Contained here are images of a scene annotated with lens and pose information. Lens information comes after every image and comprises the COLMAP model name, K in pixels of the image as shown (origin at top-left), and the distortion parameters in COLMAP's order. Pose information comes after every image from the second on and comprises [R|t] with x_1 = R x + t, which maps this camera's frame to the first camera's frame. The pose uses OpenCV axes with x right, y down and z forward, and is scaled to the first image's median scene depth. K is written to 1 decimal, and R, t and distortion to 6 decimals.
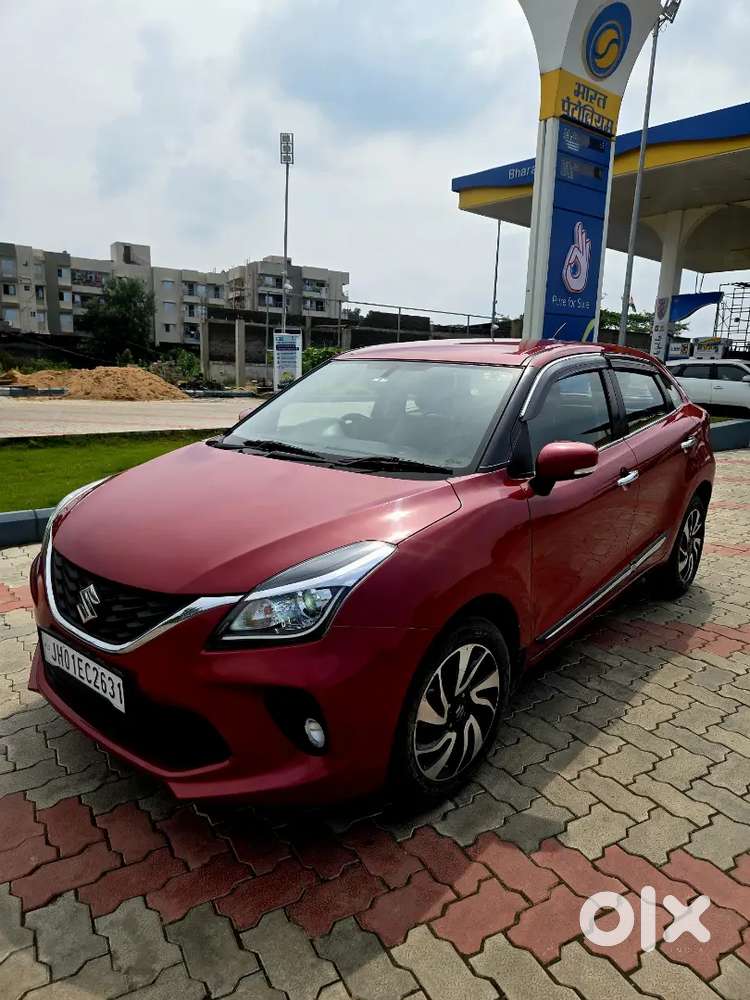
lens RADIAL K [[670.1, 0, 375.7], [0, 670.1, 500.8], [0, 0, 1]] dist [0.054568, -0.045593]
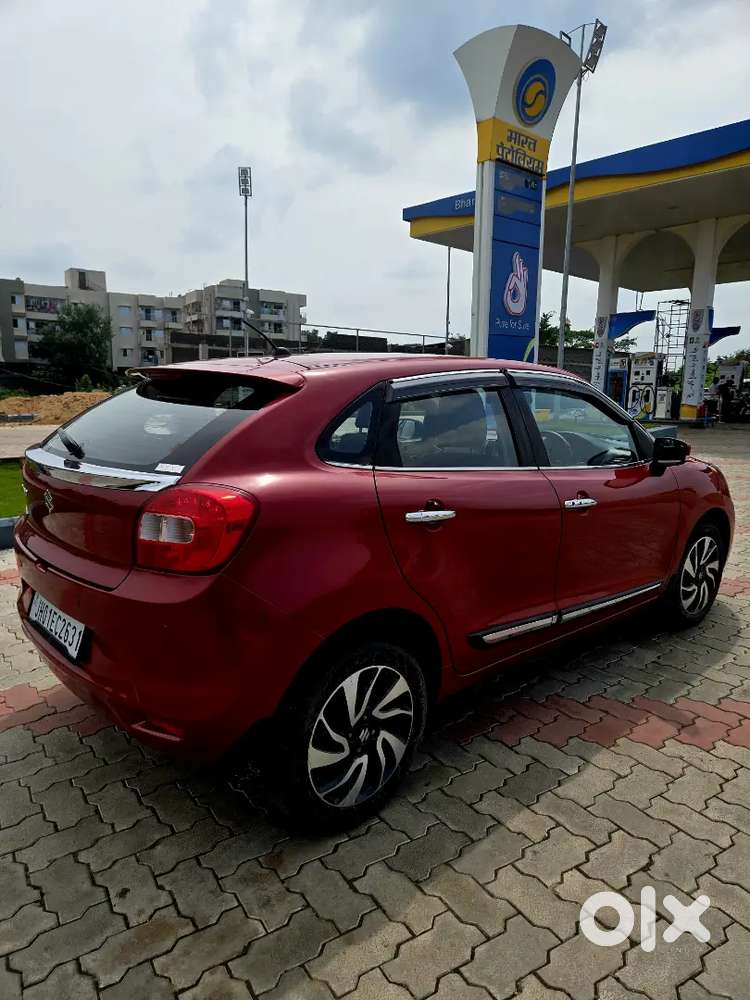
lens RADIAL K [[670.1, 0, 372.6], [0, 670.1, 494.4], [0, 0, 1]] dist [0.054568, -0.045593]
pose [[0.998233, -0.030880, 0.050763, -0.001818], [0.032729, 0.998815, -0.036008, 0.014763], [-0.049591, 0.037605, 0.998061, -0.074211]]
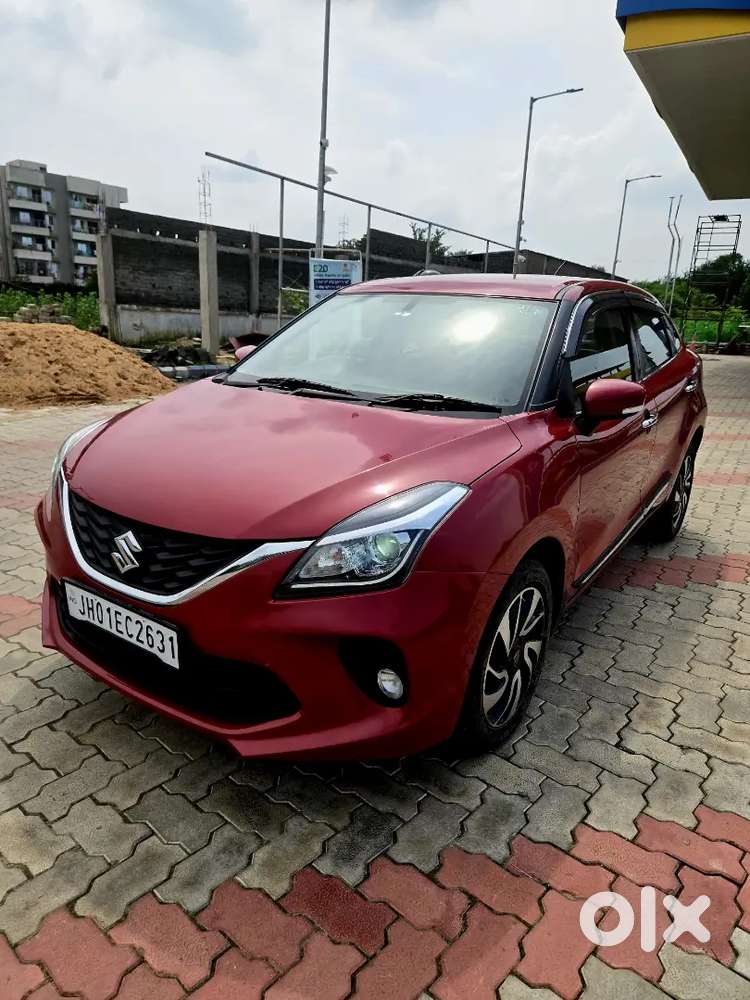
lens RADIAL K [[670.1, 0, 369.9], [0, 670.1, 497.5], [0, 0, 1]] dist [0.054568, -0.045593]
pose [[0.995846, -0.006926, 0.090791, -0.033497], [0.000672, 0.997635, 0.068731, 0.003136], [-0.091052, -0.068384, 0.993495, 0.013648]]
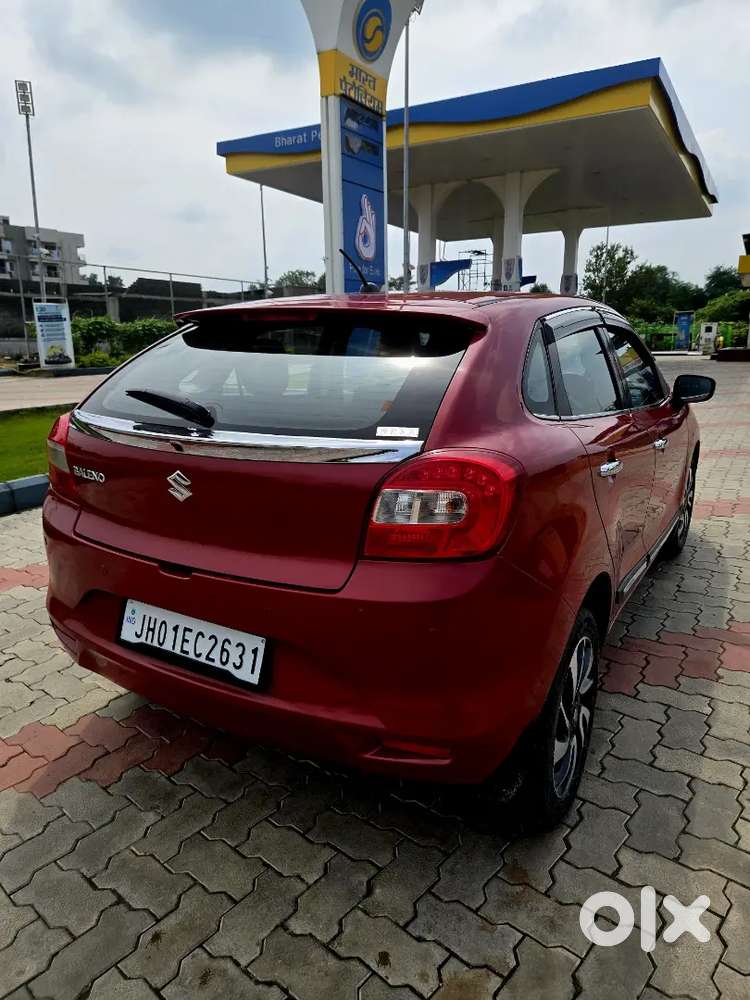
lens RADIAL K [[670.1, 0, 382.8], [0, 670.1, 481.2], [0, 0, 1]] dist [0.054568, -0.045593]
pose [[0.935423, -0.112886, 0.335023, -0.090726], [0.105895, 0.993607, 0.039124, 0.004871], [-0.337298, -0.001120, 0.941397, -0.028877]]
